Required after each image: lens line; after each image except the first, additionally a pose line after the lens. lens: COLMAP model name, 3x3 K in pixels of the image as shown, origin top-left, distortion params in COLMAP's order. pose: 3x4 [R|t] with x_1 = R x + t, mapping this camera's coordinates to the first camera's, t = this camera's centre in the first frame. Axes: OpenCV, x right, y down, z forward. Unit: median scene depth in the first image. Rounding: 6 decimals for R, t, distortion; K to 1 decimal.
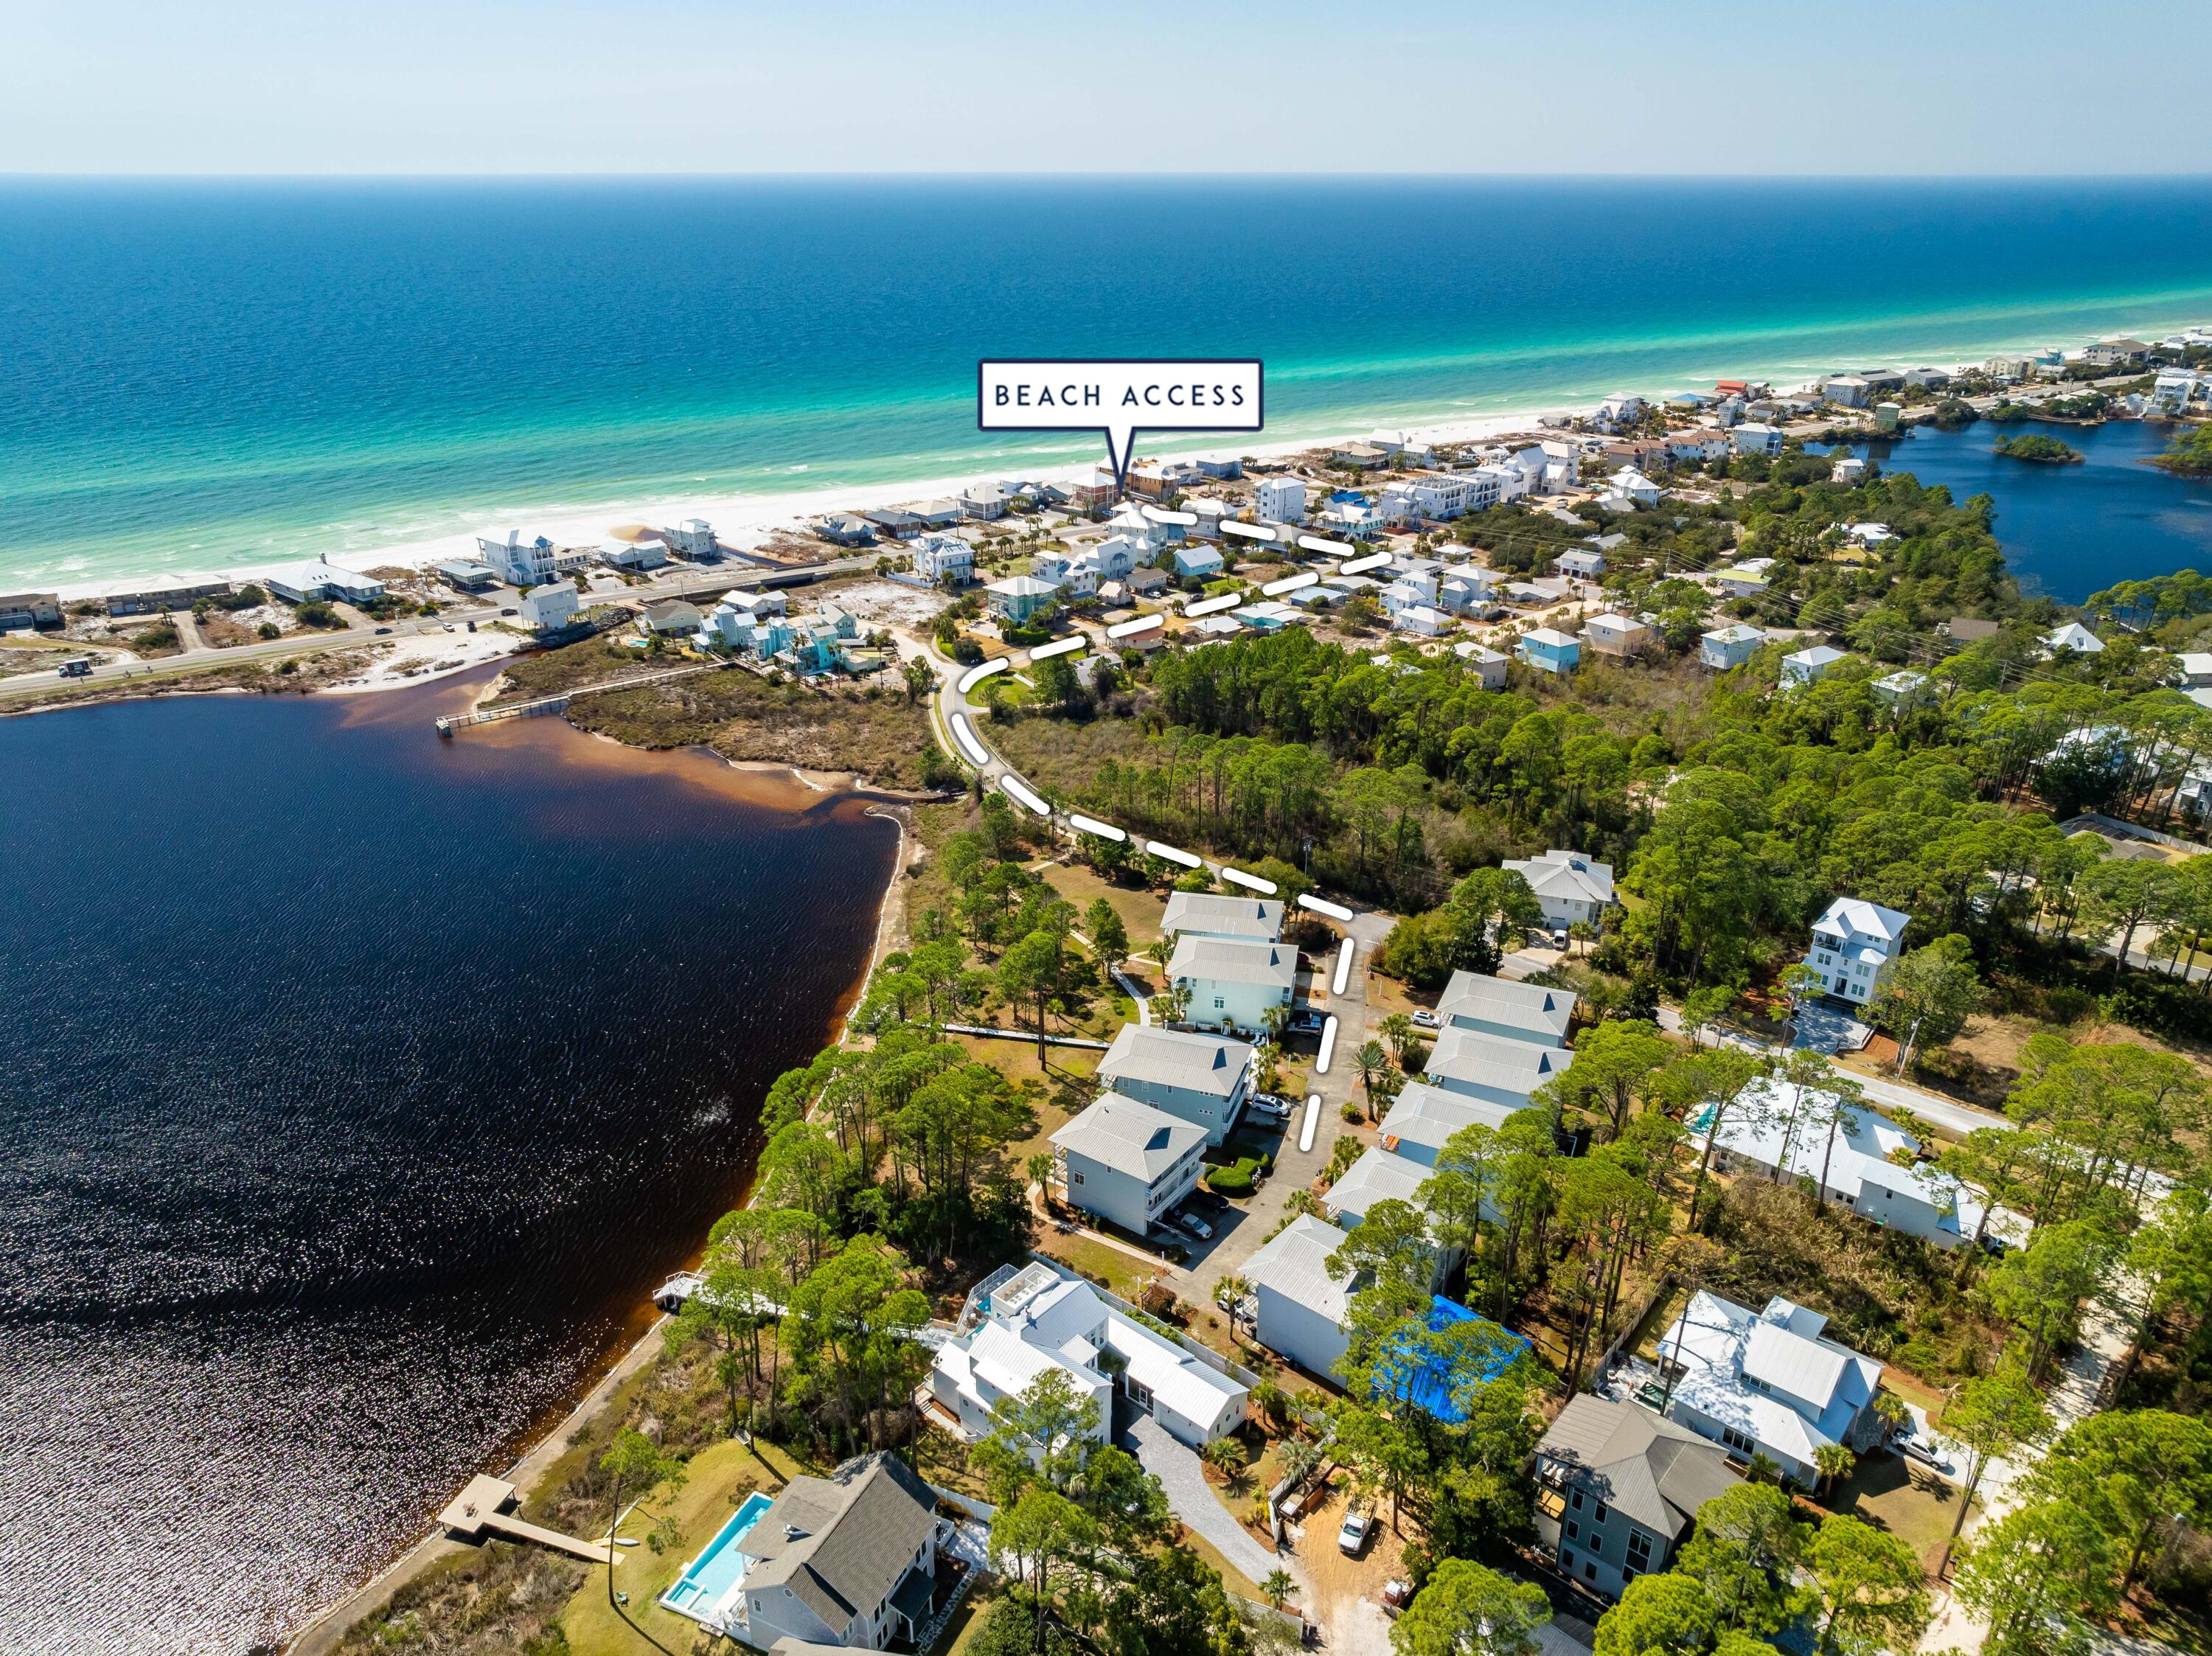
lens RADIAL K [[1529.7, 0, 1106.0], [0, 1529.7, 828.0], [0, 0, 1]] dist [-0.000094, -0.003156]
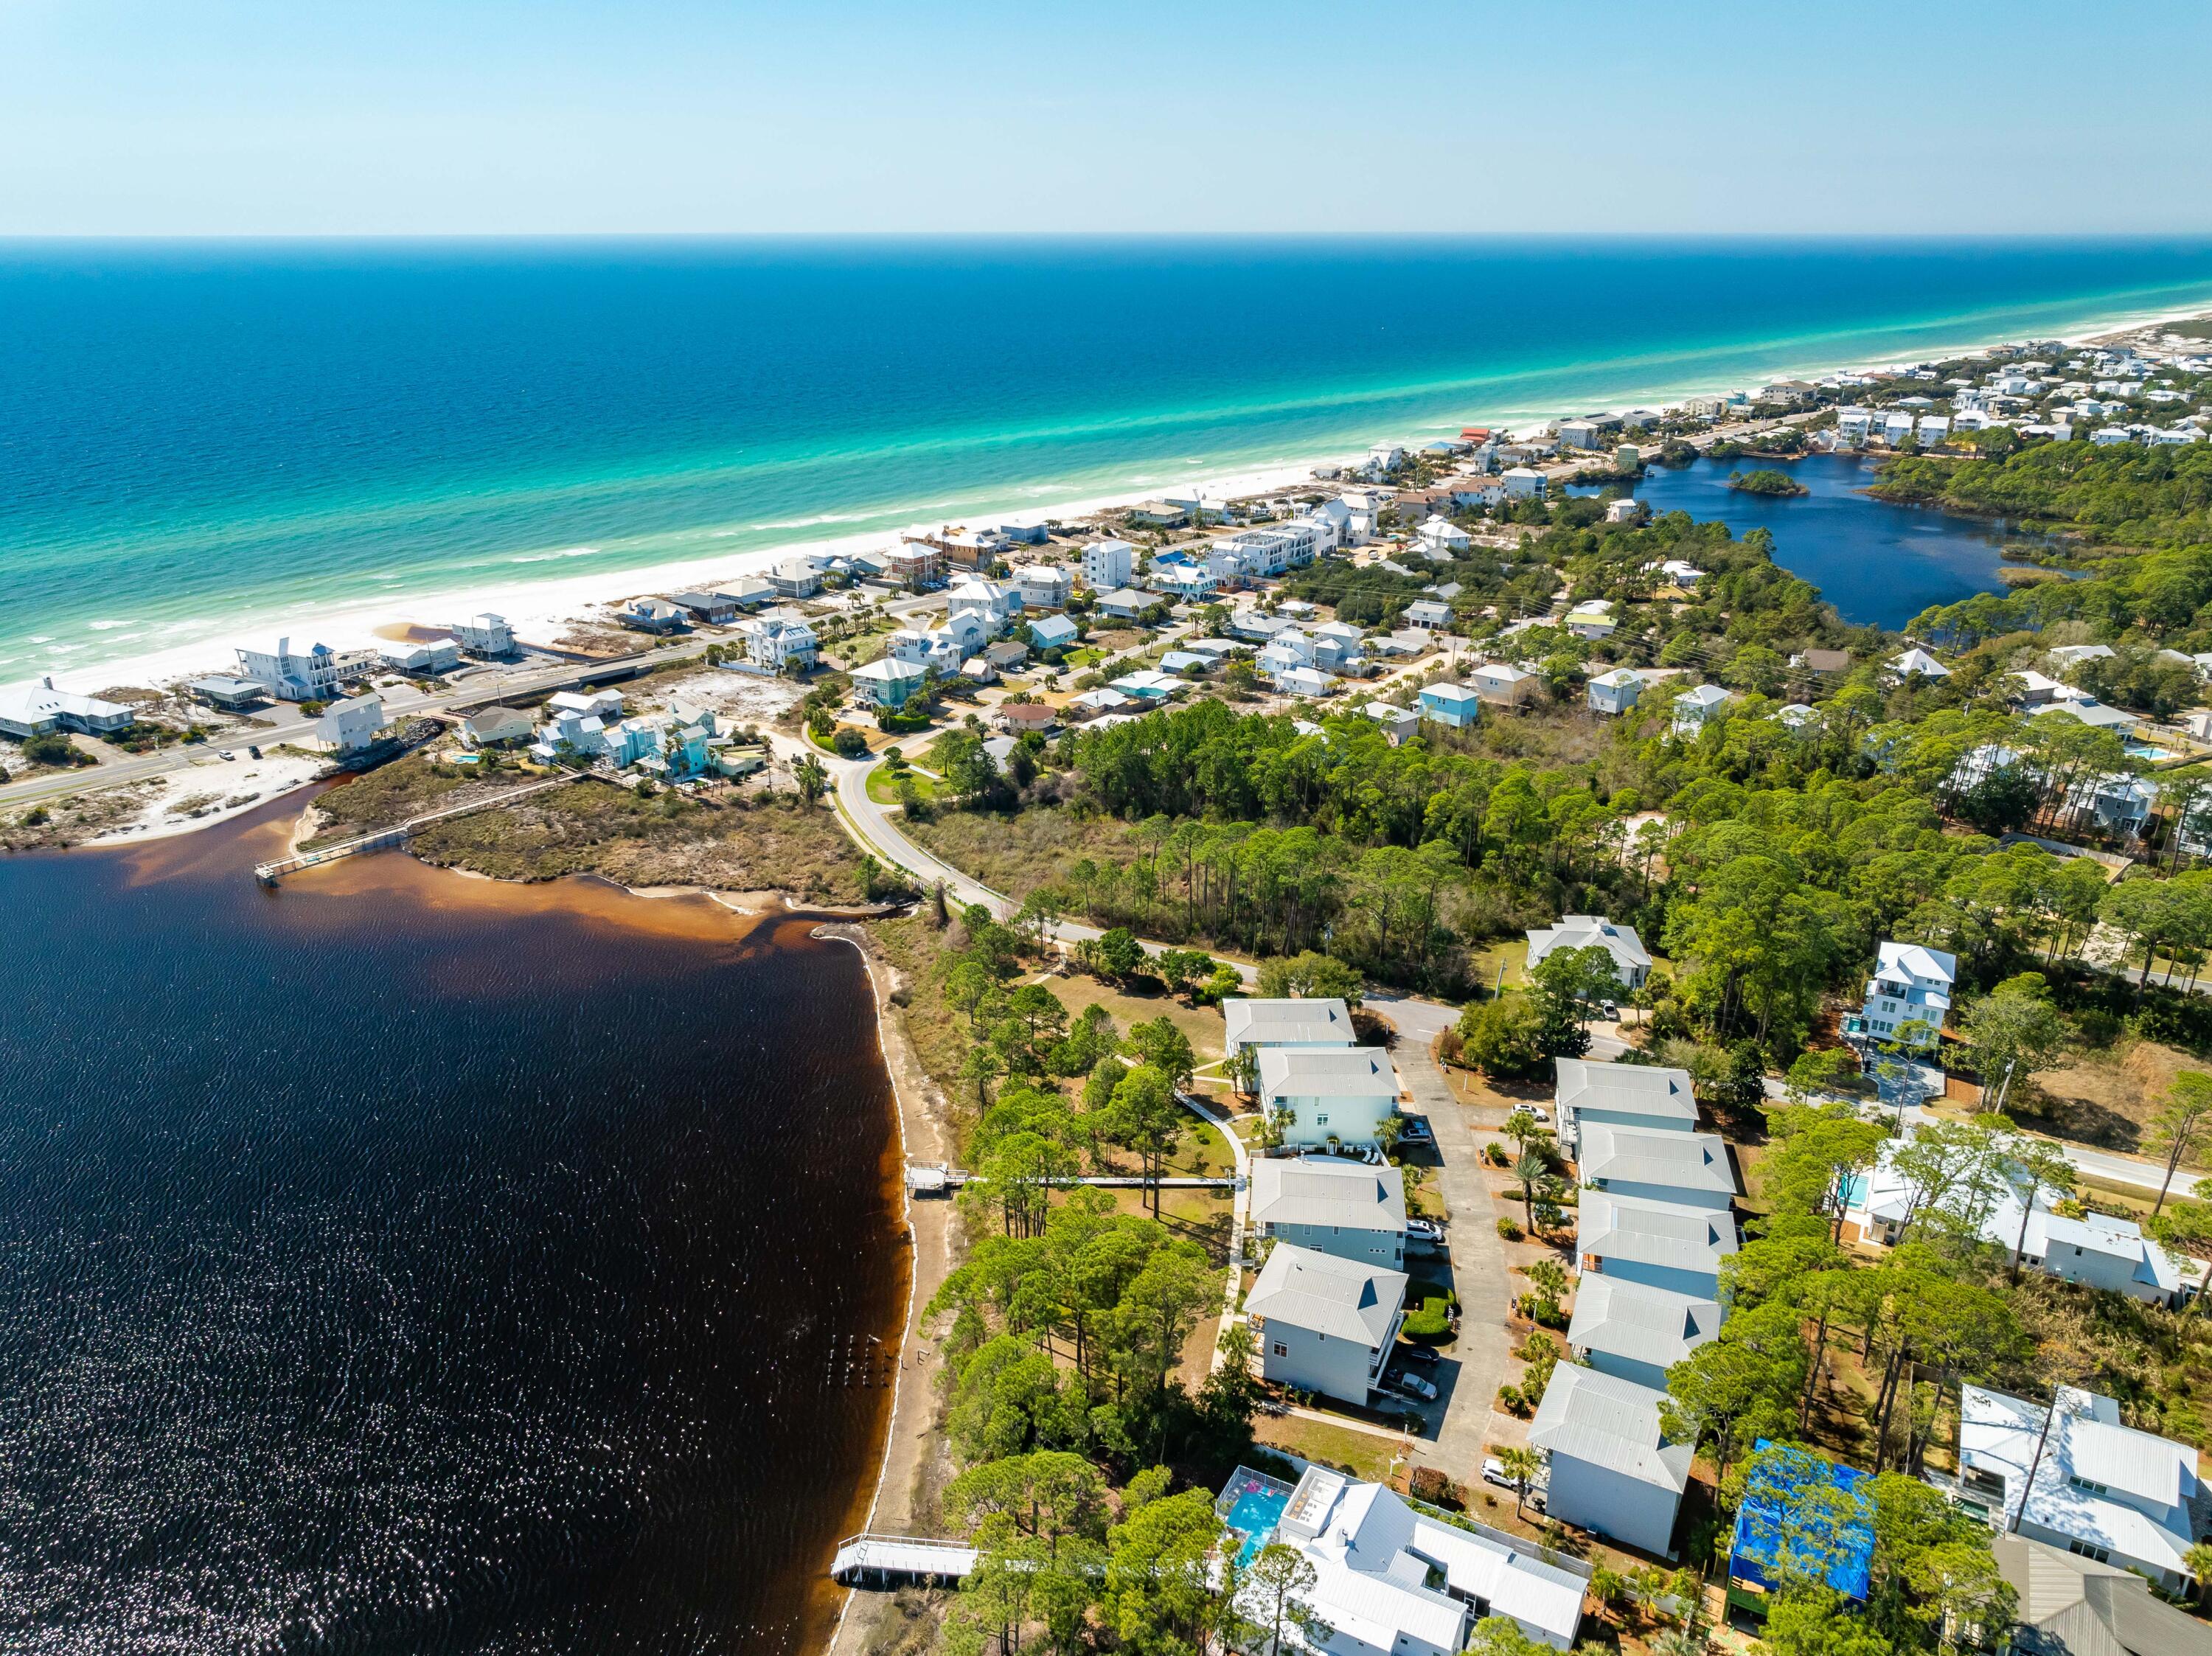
lens RADIAL K [[1544.0, 0, 1106.0], [0, 1544.0, 828.0], [0, 0, 1]] dist [0.004579, -0.002369]
pose [[0.978474, -0.076787, 0.191550, -0.115141], [0.083811, 0.996065, -0.028828, -0.023813], [-0.188583, 0.044261, 0.981059, 0.055340]]
